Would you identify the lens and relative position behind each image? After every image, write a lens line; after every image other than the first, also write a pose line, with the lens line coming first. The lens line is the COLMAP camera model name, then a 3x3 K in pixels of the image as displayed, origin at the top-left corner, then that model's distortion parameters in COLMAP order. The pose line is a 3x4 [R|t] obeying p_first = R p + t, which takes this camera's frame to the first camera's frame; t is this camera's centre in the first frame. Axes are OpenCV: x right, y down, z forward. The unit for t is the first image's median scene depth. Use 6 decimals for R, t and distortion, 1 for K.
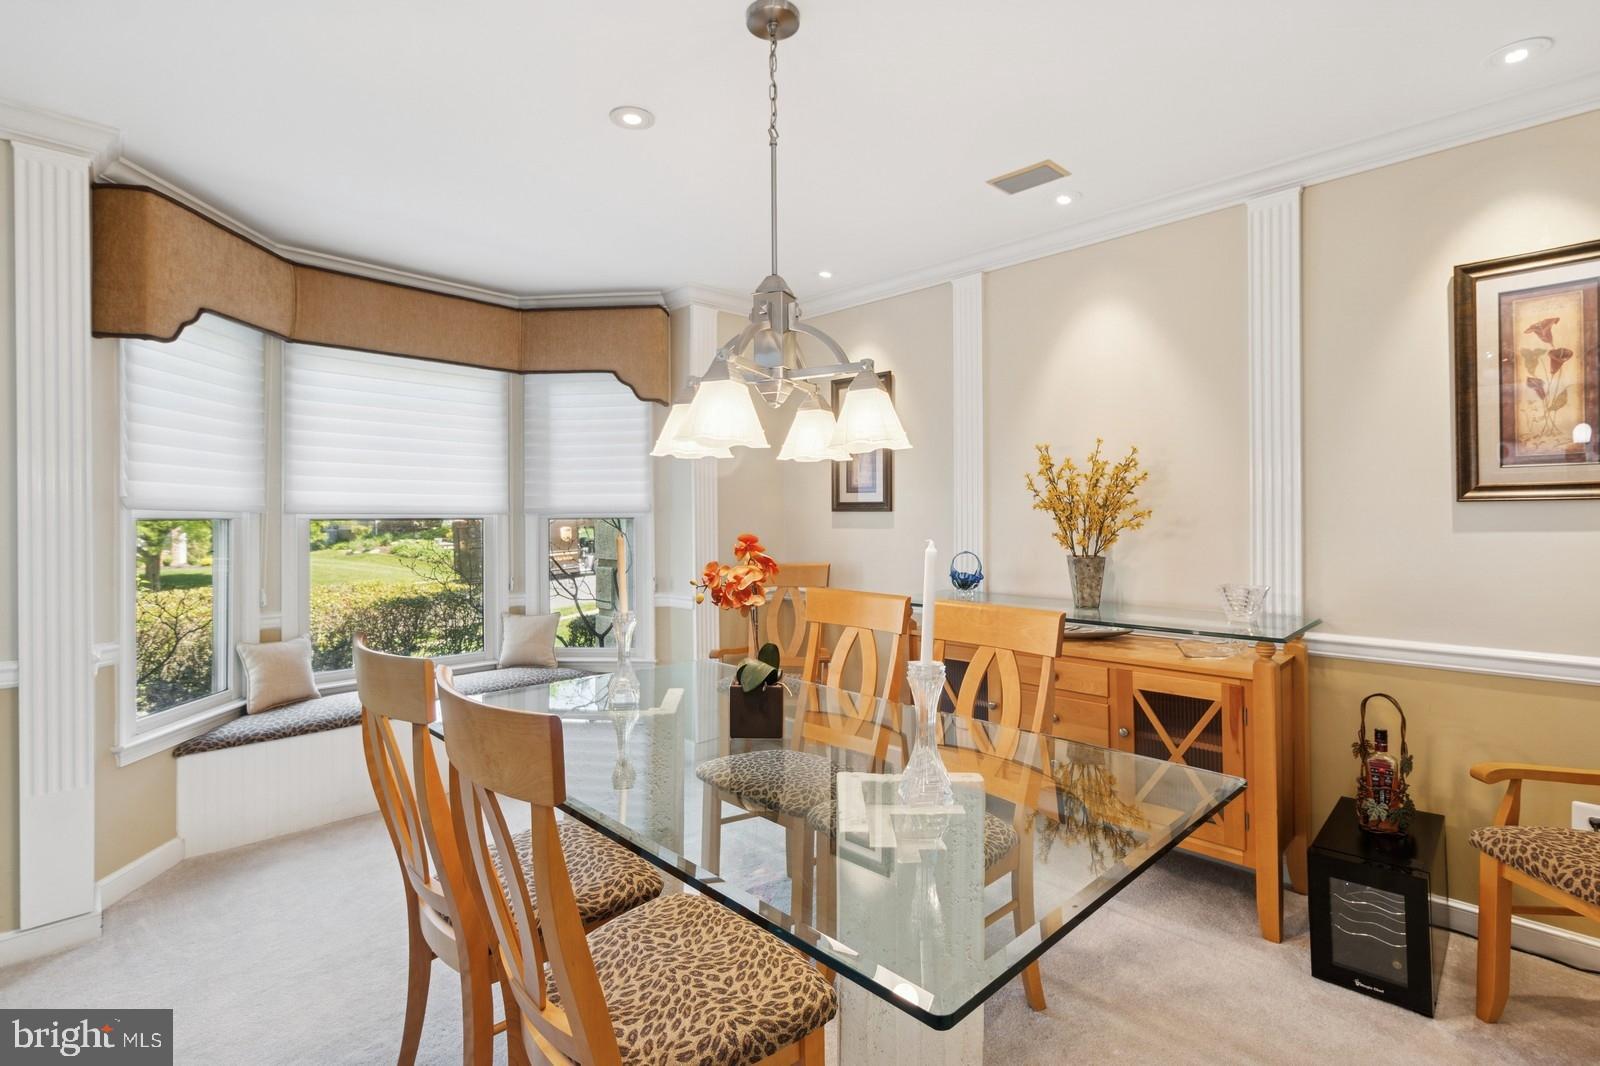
lens RADIAL K [[753.8, 0, 798.9], [0, 753.8, 527.2], [0, 0, 1]] dist [-0.004128, -0.000383]
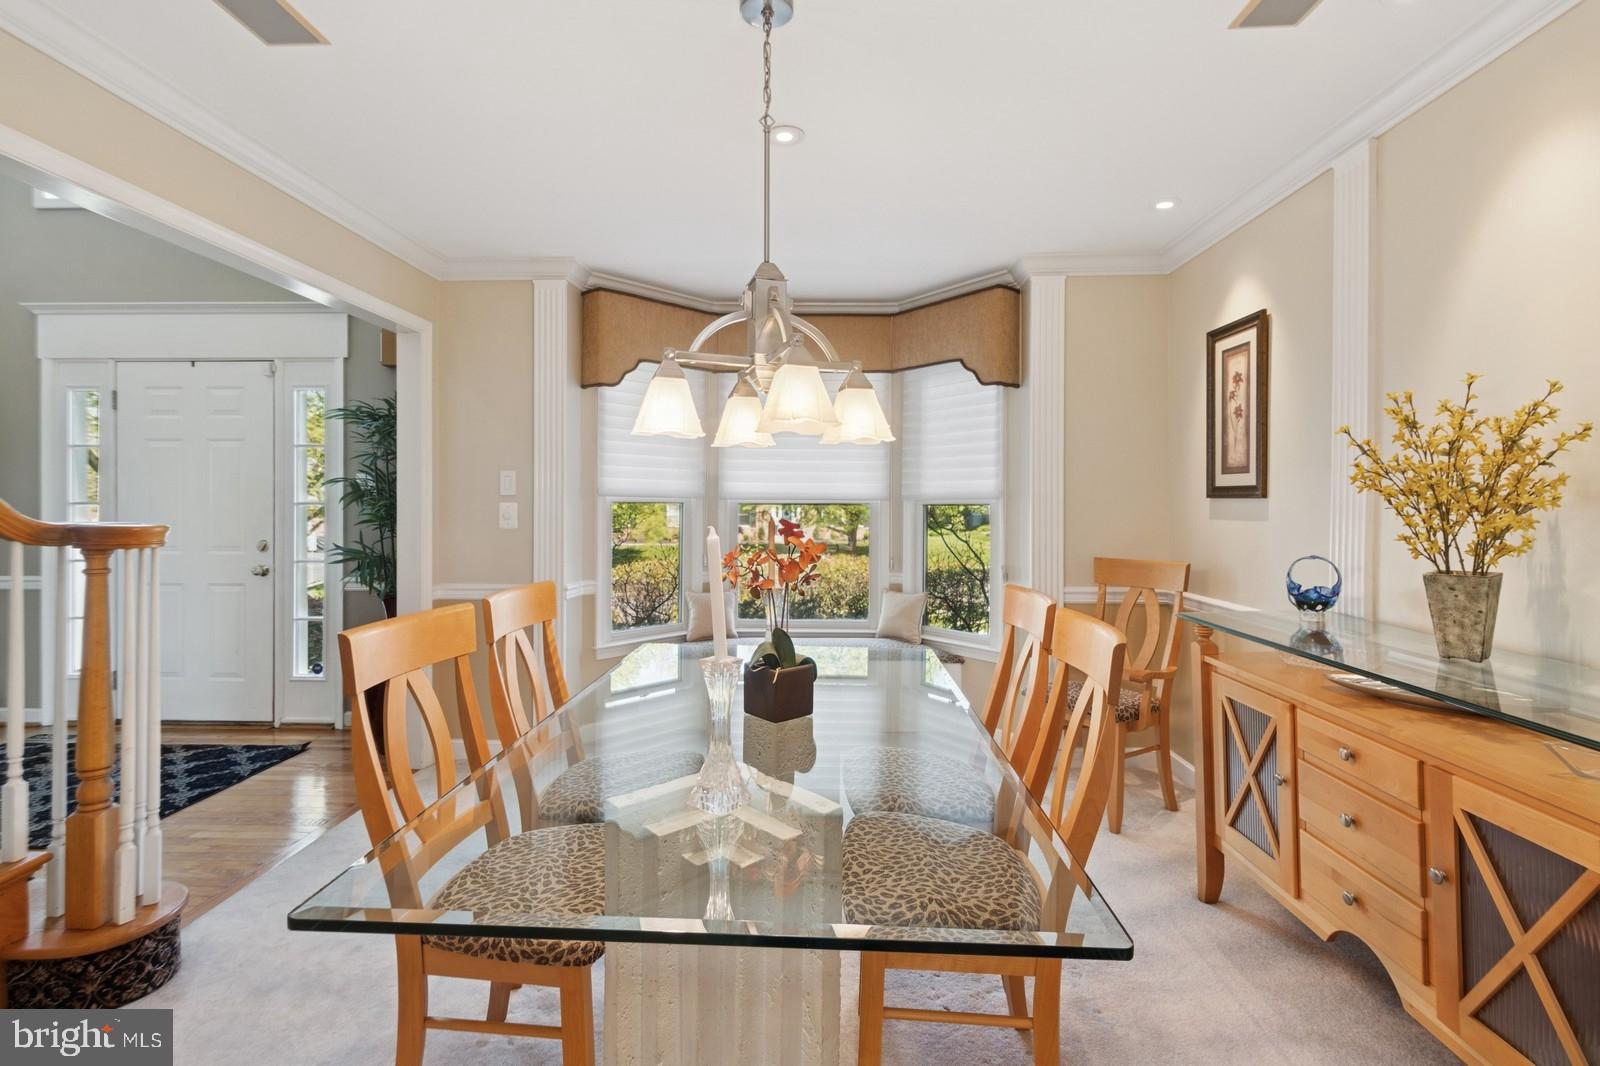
lens RADIAL K [[746.3, 0, 791.7], [0, 746.3, 514.9], [0, 0, 1]] dist [0.003101, 0.000356]
pose [[0.680376, 0.017761, -0.732648, 0.344357], [-0.016481, 0.999824, 0.008933, -0.003367], [0.732678, 0.005997, 0.680549, 0.156958]]
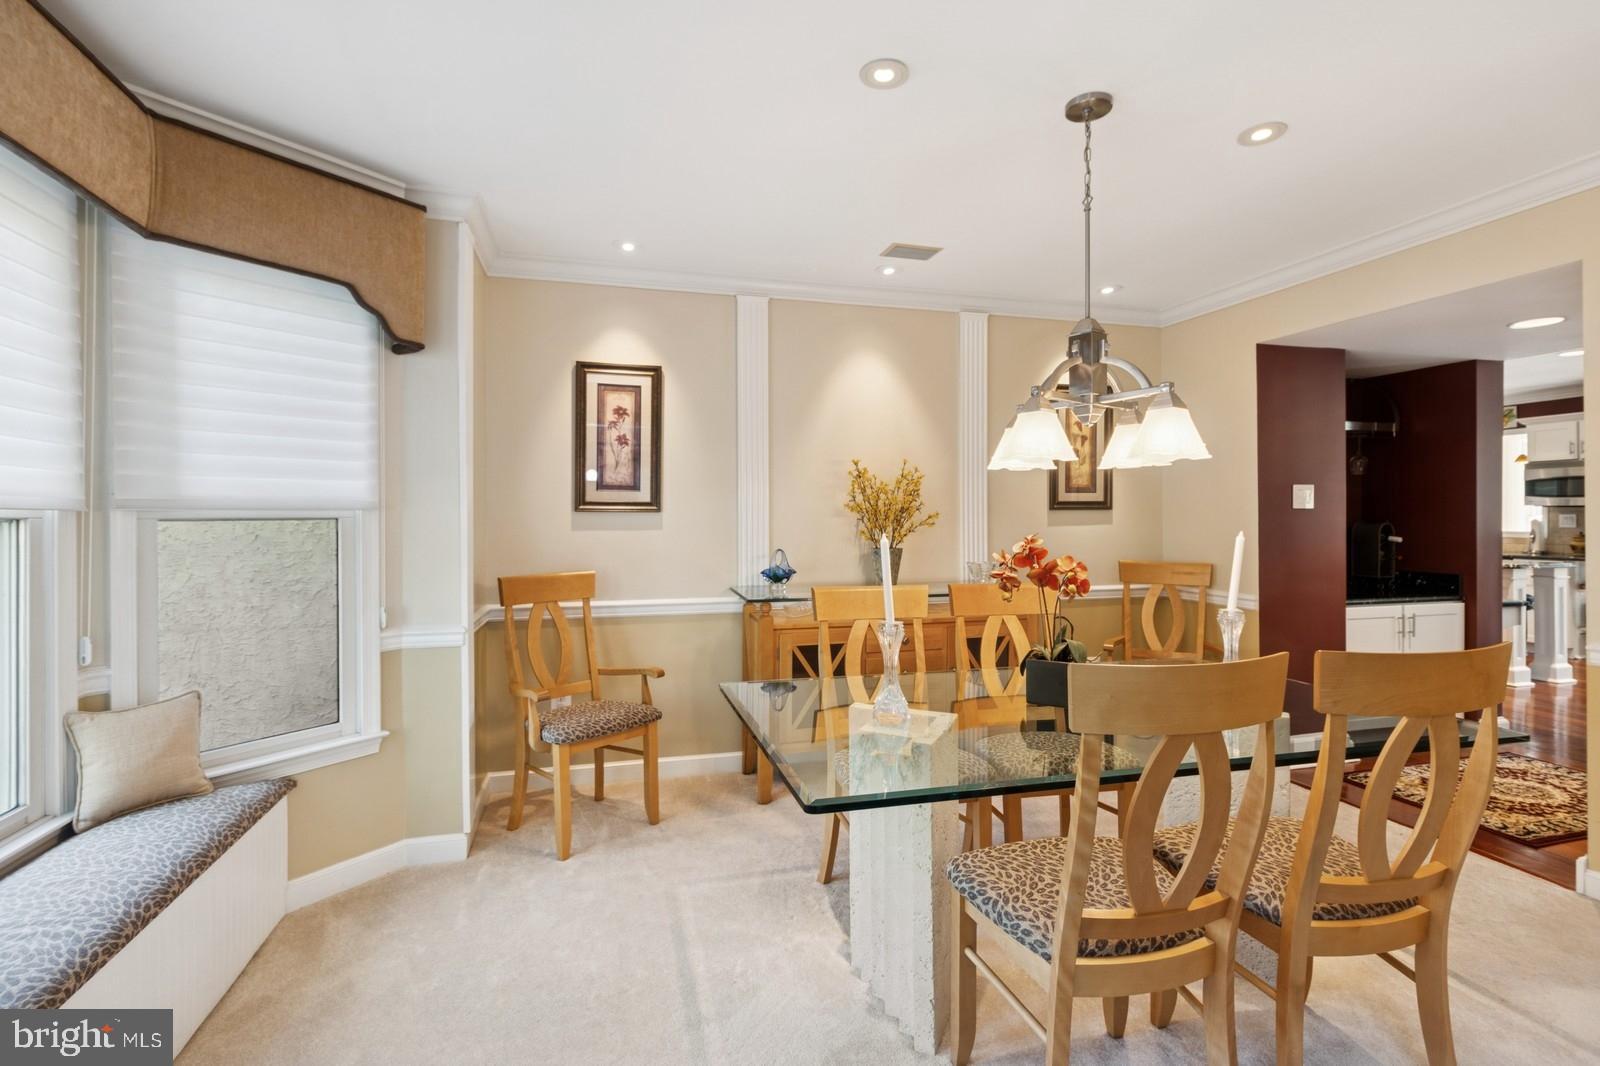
lens RADIAL K [[735.7, 0, 800.0], [0, 735.7, 533.0], [0, 0, 1]] dist [-0.002238, -0.000389]
pose [[0.490256, -0.014812, 0.871453, -0.610710], [0.015090, 0.999850, 0.008504, 0.000648], [-0.871448, 0.008981, 0.490406, 0.382015]]
